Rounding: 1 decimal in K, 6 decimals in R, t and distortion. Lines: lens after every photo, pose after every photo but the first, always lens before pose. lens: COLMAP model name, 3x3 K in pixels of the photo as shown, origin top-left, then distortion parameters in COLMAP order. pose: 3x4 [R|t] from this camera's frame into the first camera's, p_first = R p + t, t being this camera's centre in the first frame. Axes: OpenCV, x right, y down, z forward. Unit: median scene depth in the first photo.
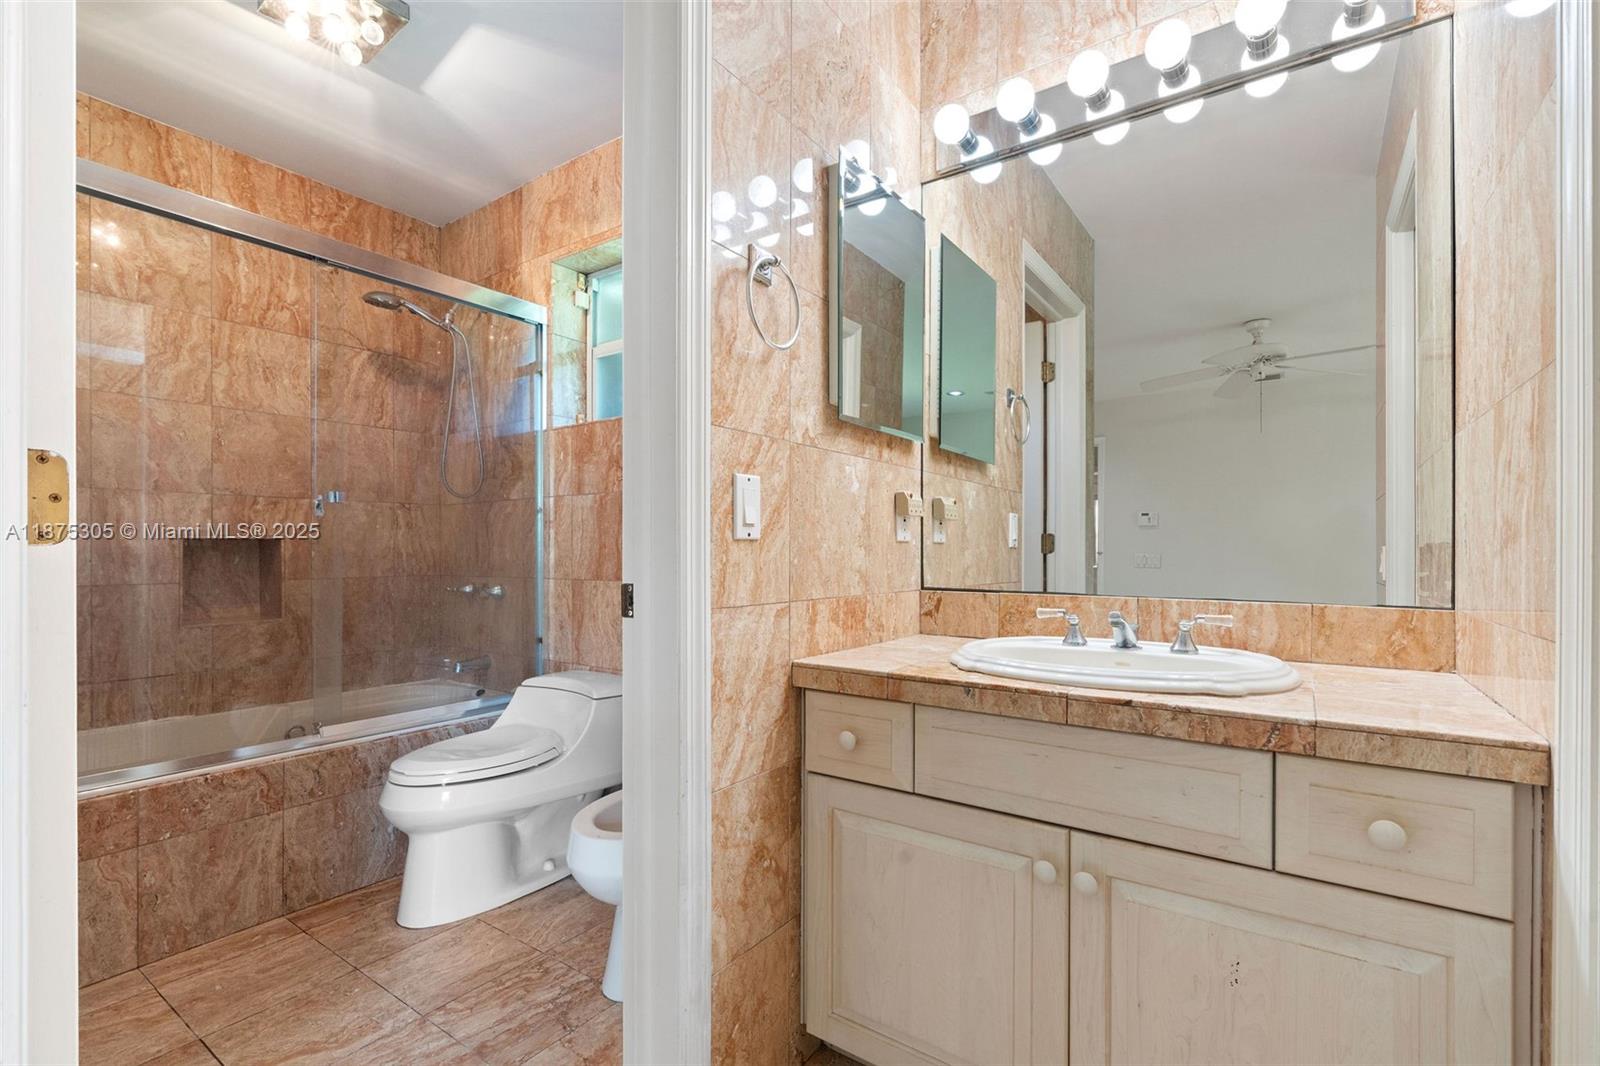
lens RADIAL K [[724.2, 0, 785.4], [0, 724.2, 553.9], [0, 0, 1]] dist [-0.001903, 0.000452]
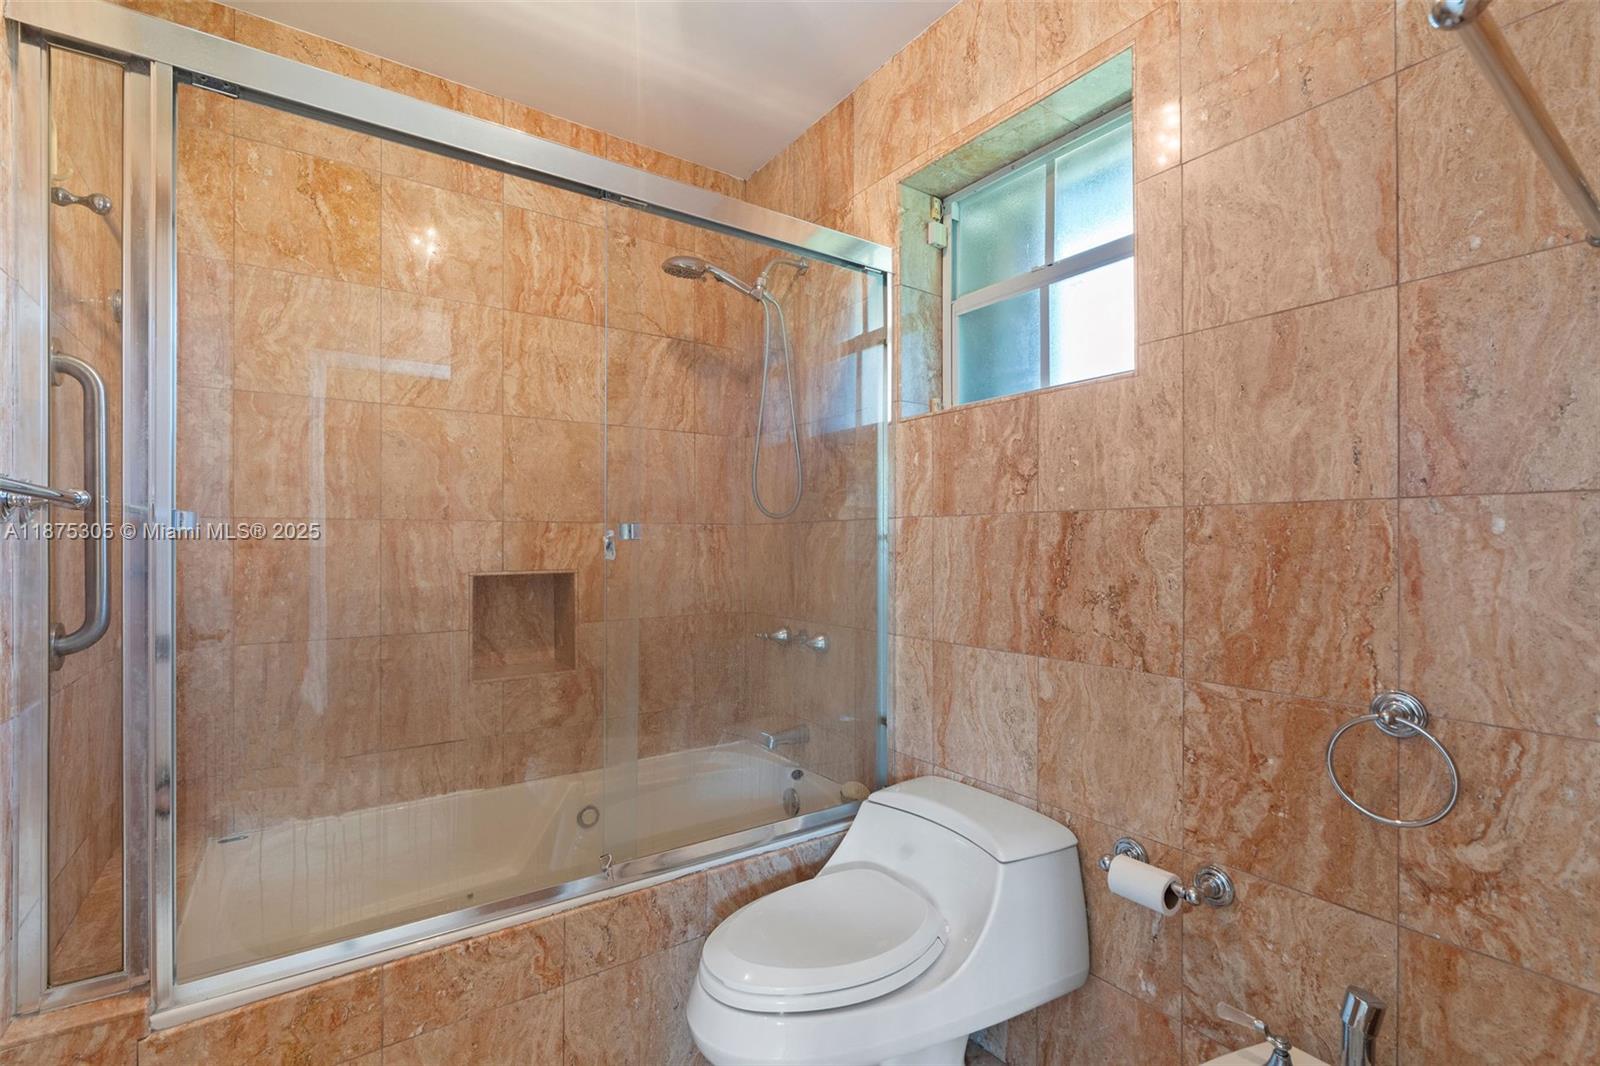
lens RADIAL K [[724.2, 0, 785.4], [0, 724.2, 553.9], [0, 0, 1]] dist [-0.001903, 0.000452]
pose [[0.938522, 0.007303, -0.345142, -0.196430], [-0.003795, 0.999934, 0.010838, -0.054541], [0.345199, -0.008862, 0.938488, 0.324580]]
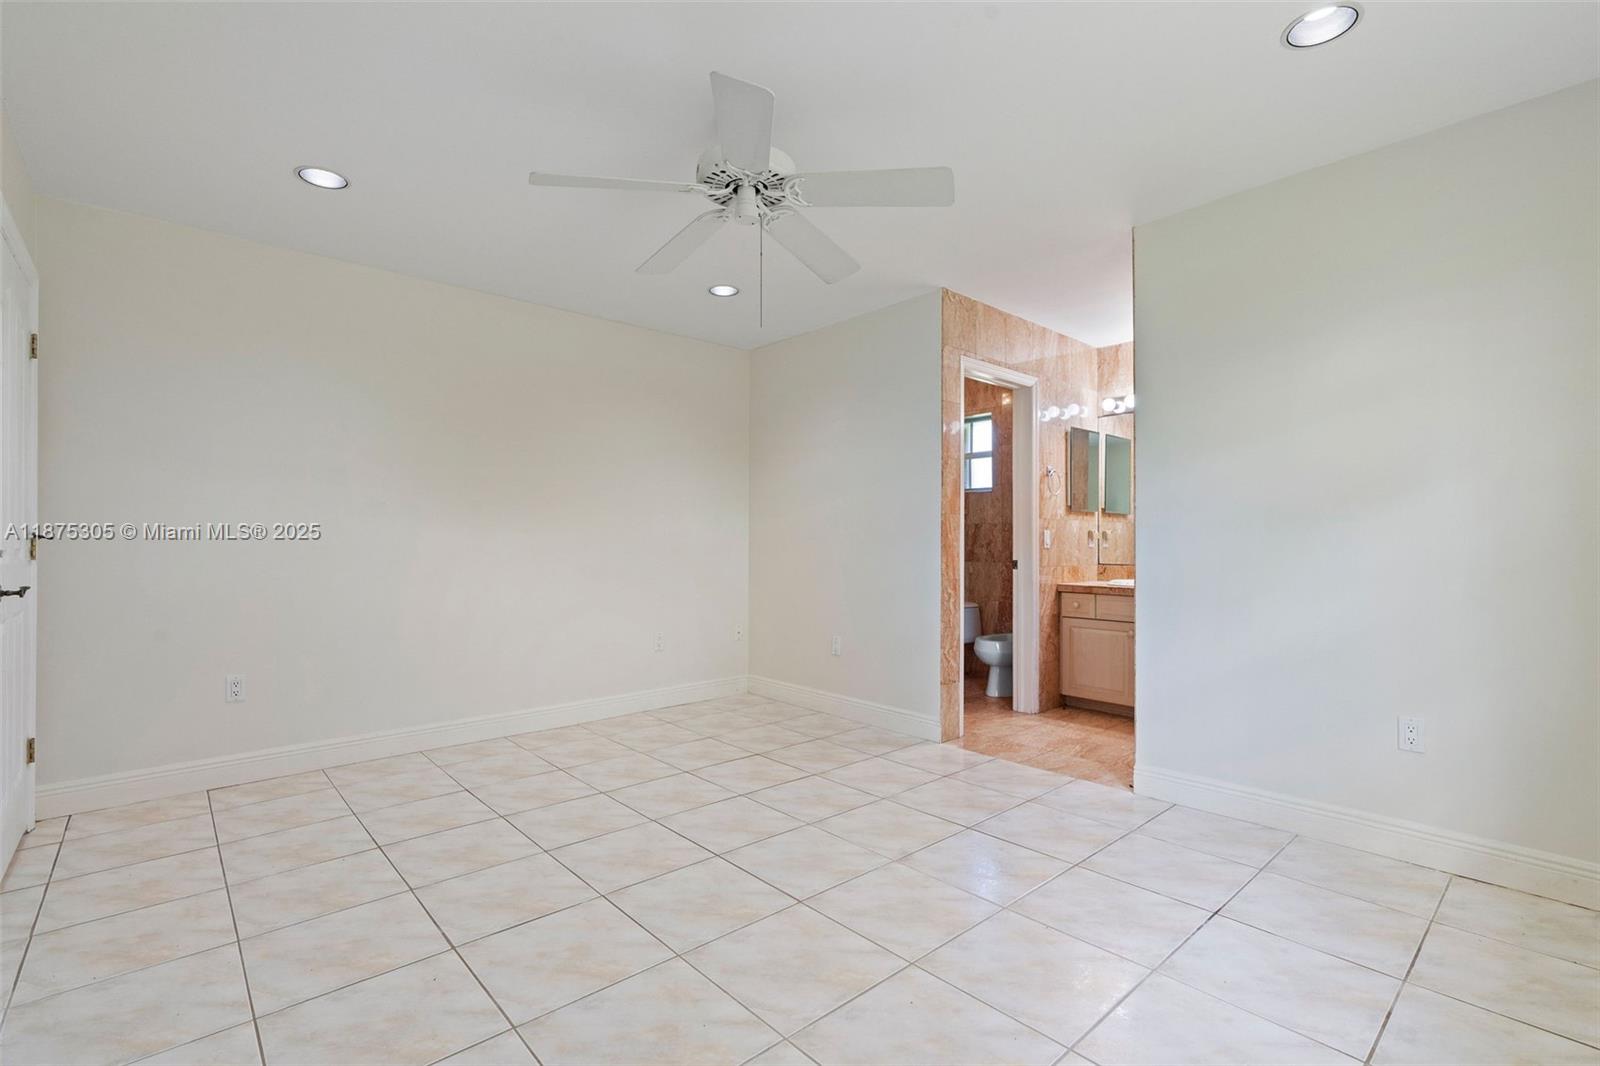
lens RADIAL K [[720.1, 0, 796.2], [0, 720.1, 534.9], [0, 0, 1]] dist [-0.002024, 0.000177]
pose [[0.976804, -0.000358, -0.214137, -0.252810], [-0.002019, 0.999939, -0.010881, -0.022661], [0.214128, 0.011061, 0.976743, -1.393626]]
